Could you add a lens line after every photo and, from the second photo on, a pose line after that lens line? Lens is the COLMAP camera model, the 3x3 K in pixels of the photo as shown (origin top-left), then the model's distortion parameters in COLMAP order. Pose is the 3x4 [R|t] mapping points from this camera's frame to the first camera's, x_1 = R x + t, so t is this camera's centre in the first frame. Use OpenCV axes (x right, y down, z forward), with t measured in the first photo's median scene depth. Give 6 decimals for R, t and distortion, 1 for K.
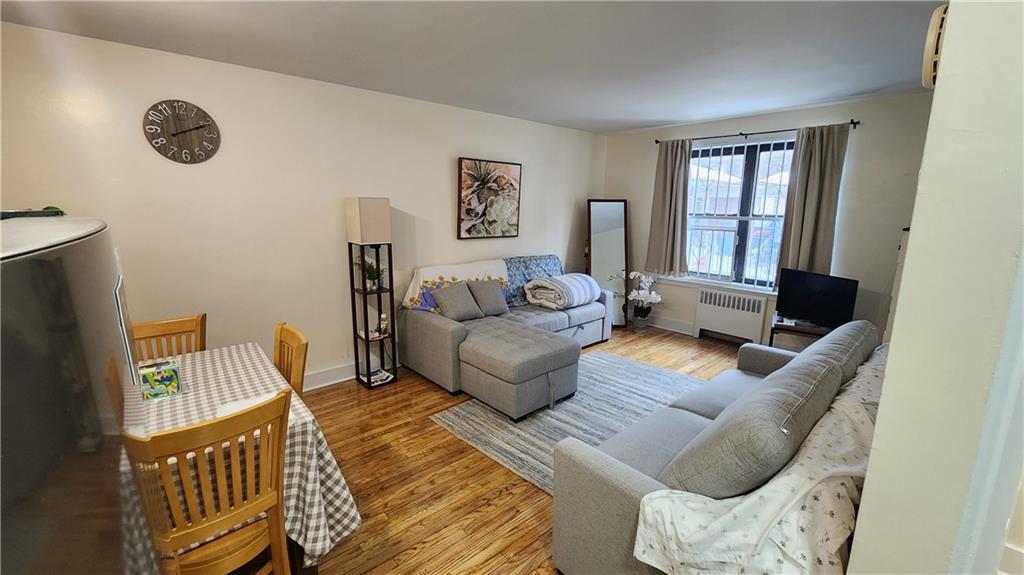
lens RADIAL K [[419.6, 0, 514.7], [0, 419.6, 284.4], [0, 0, 1]] dist [-0.001225, -0.000227]
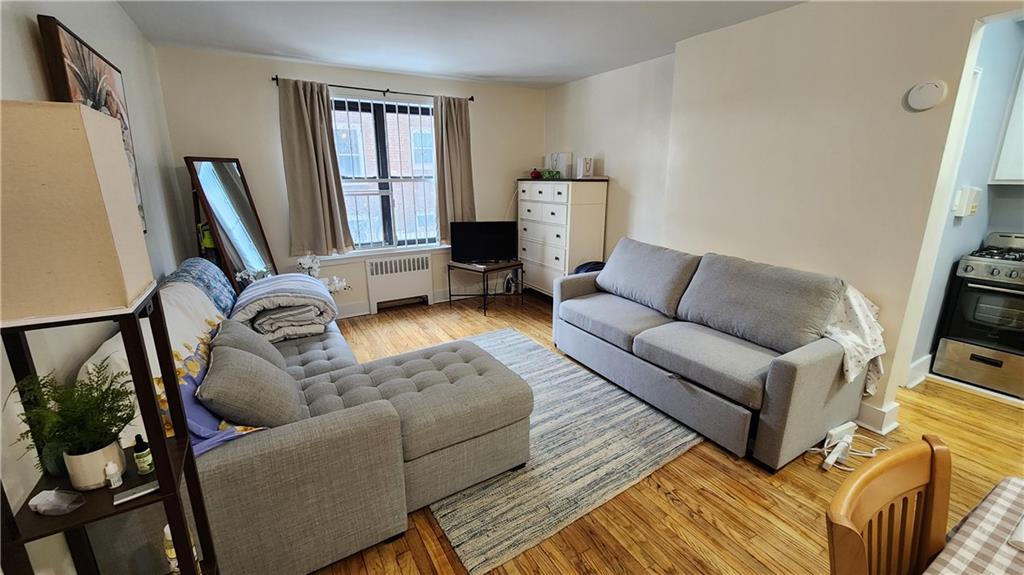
lens RADIAL K [[420.5, 0, 512.7], [0, 420.5, 282.2], [0, 0, 1]] dist [-0.002357, -0.000842]
pose [[0.186259, -0.252604, 0.949473, -0.405602], [0.190901, 0.957271, 0.217229, -0.089881], [-0.963776, 0.140794, 0.226523, 0.542119]]
